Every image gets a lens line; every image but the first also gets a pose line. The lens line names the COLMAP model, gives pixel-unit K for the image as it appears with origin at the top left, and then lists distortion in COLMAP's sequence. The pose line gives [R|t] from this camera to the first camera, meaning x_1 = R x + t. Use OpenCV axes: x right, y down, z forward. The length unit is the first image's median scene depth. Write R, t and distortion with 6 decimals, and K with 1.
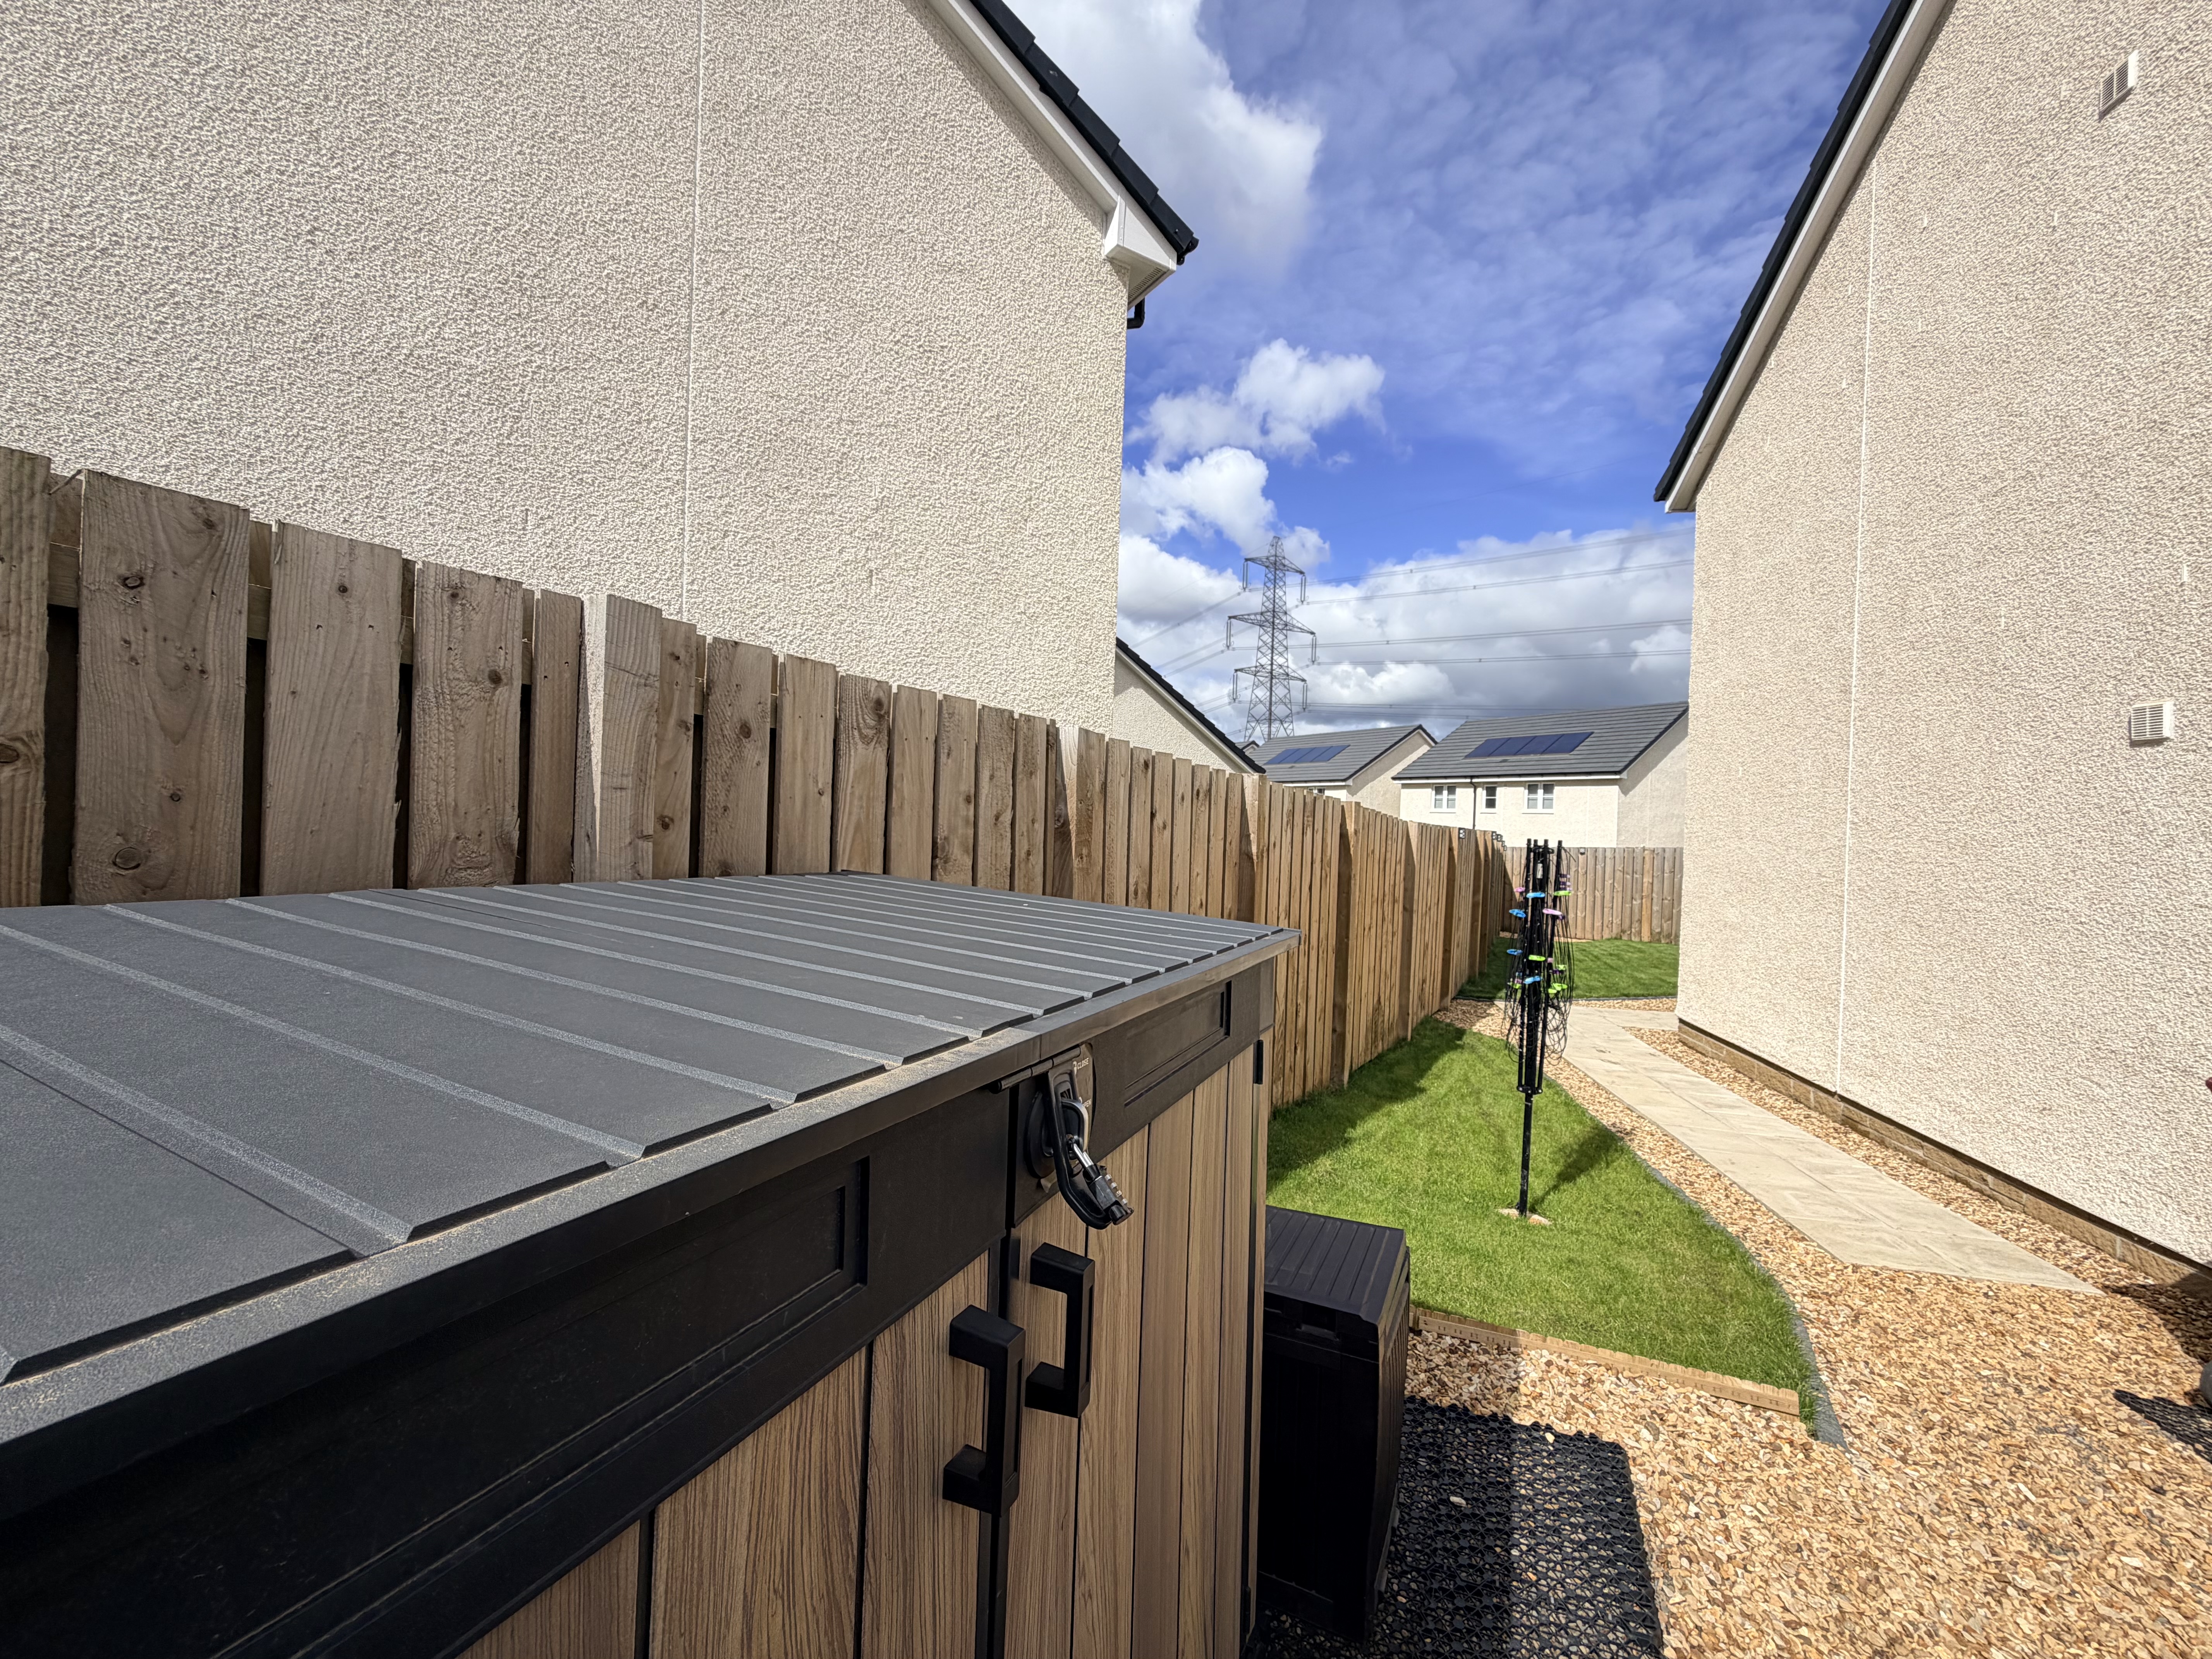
lens RADIAL K [[876.0, 0, 1100.7], [0, 876.0, 823.6], [0, 0, 1]] dist [0.000591, 0.000251]
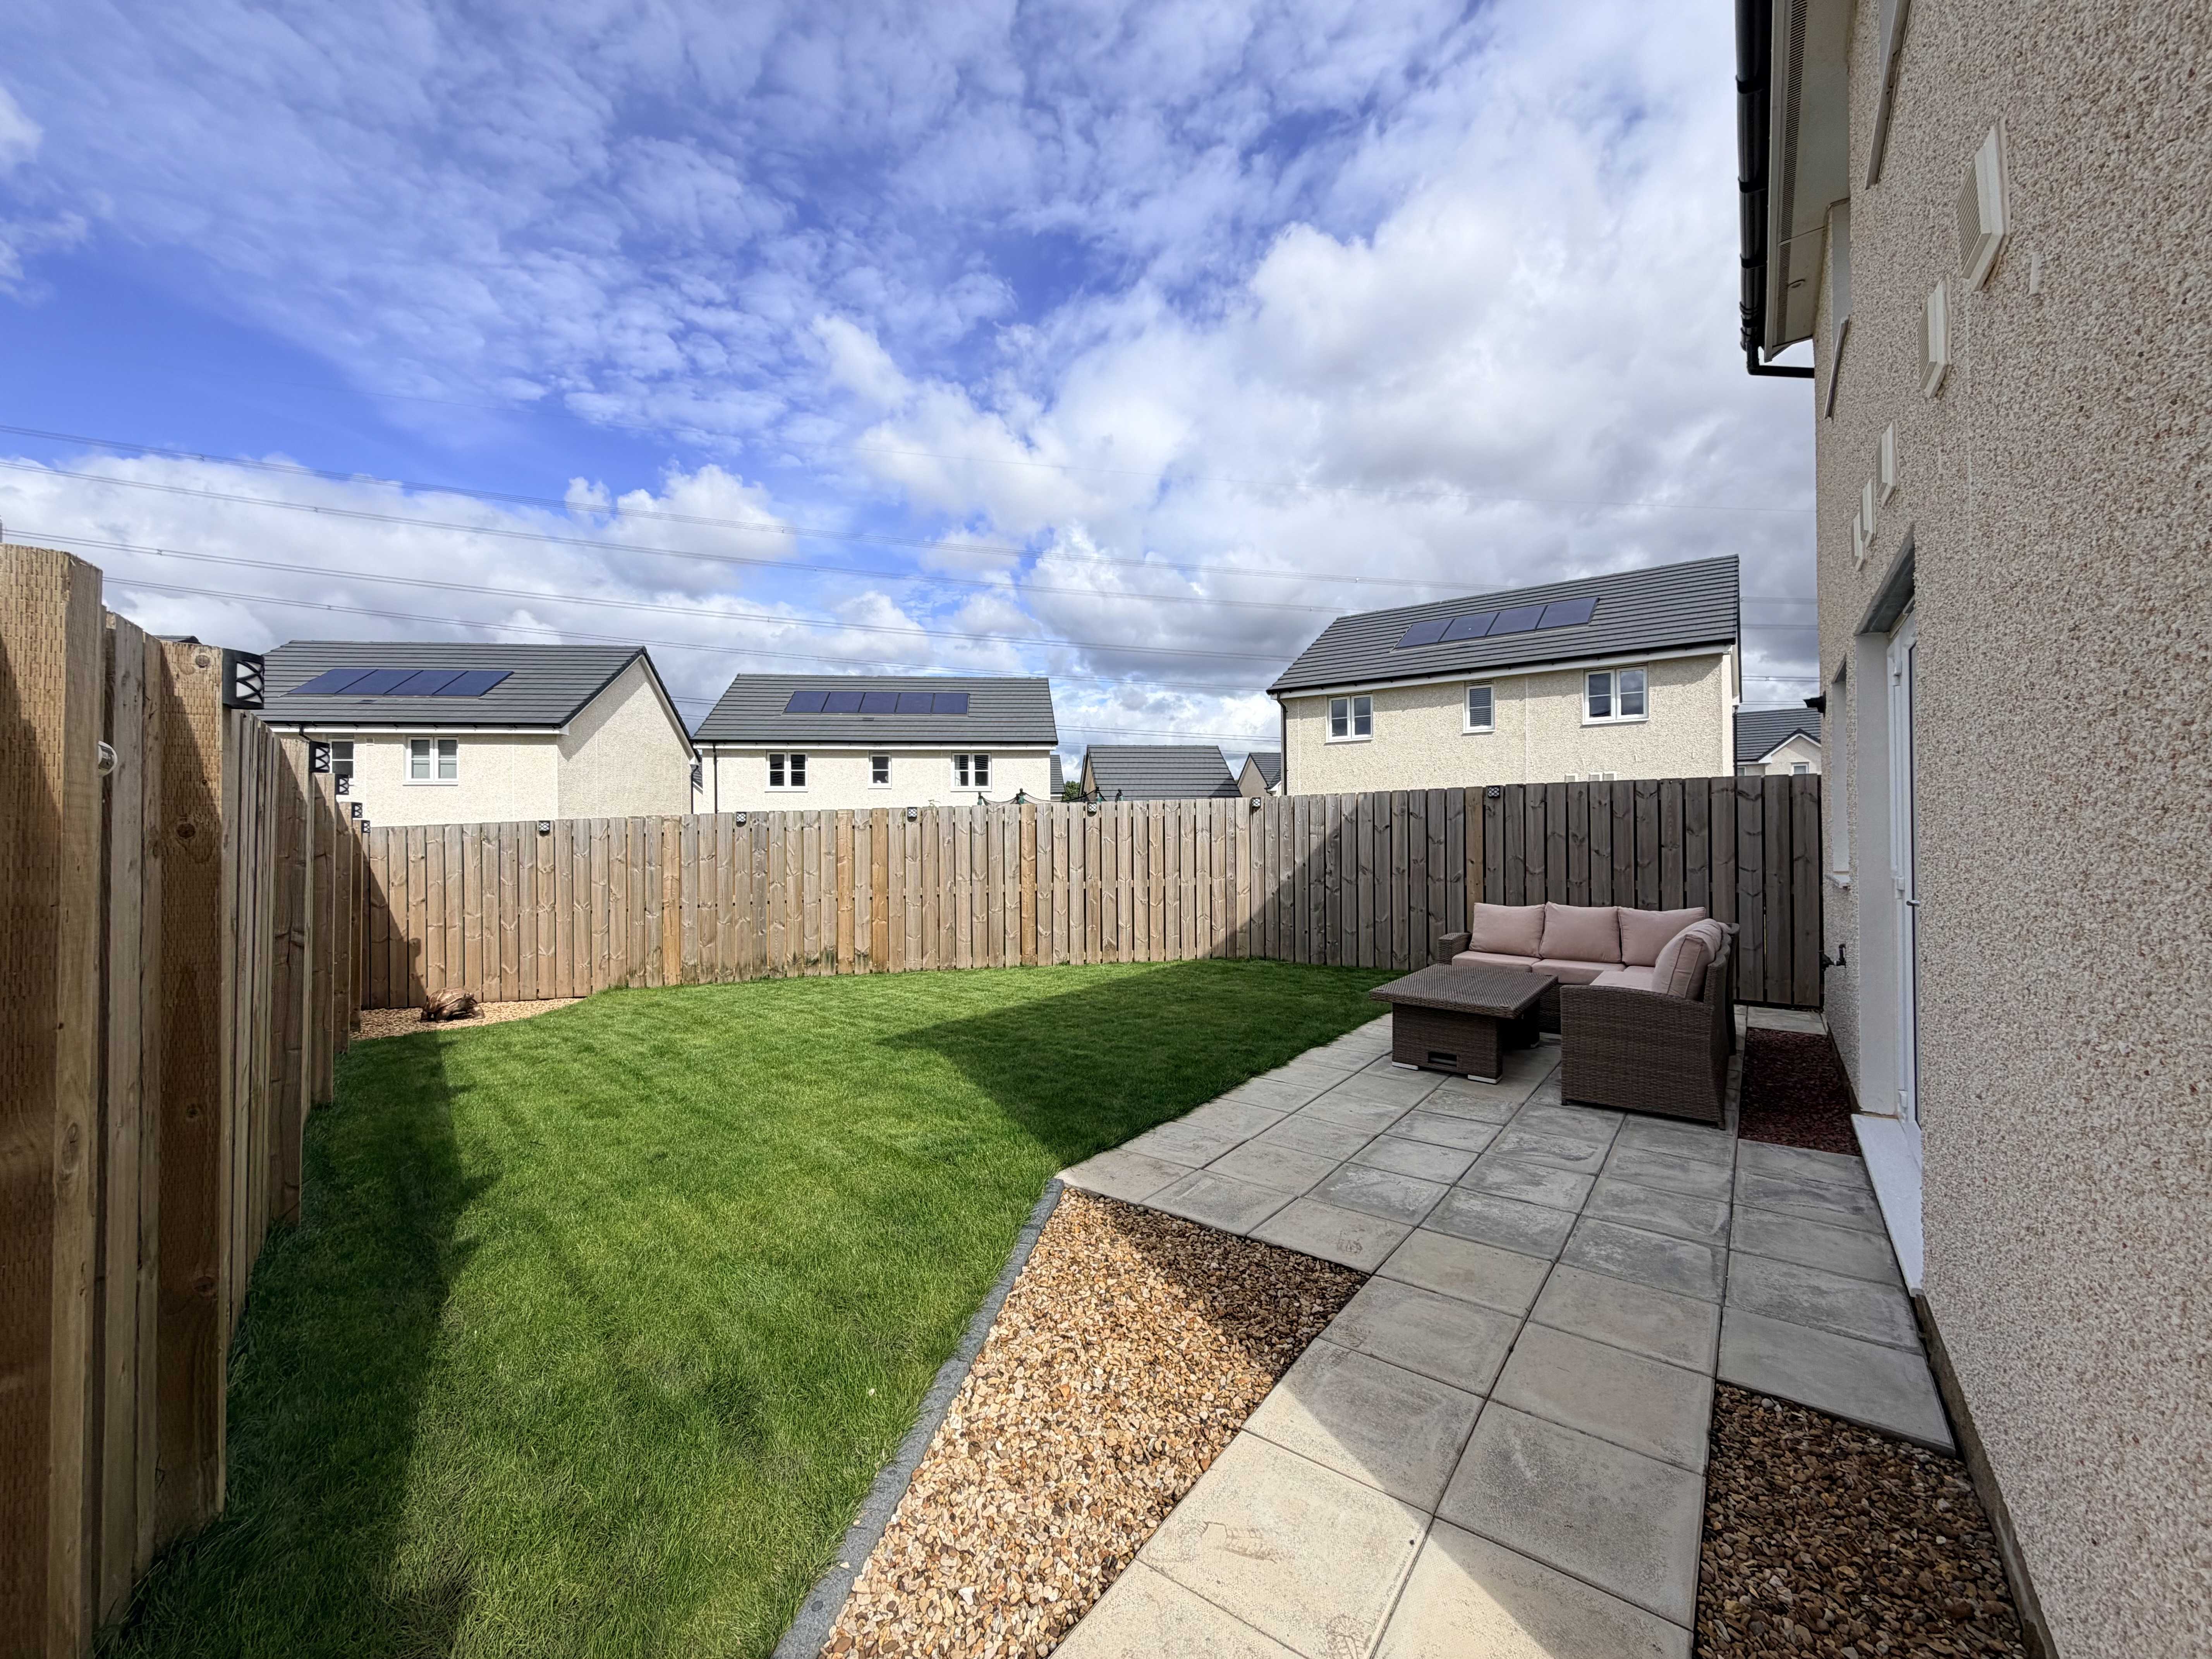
lens RADIAL K [[876.0, 0, 1091.8], [0, 876.0, 823.9], [0, 0, 1]] dist [0.000591, 0.000251]
pose [[0.437082, -0.023033, 0.899127, 0.143296], [0.018887, 0.999687, 0.016428, 0.016679], [-0.899223, 0.009801, 0.437380, 0.306011]]
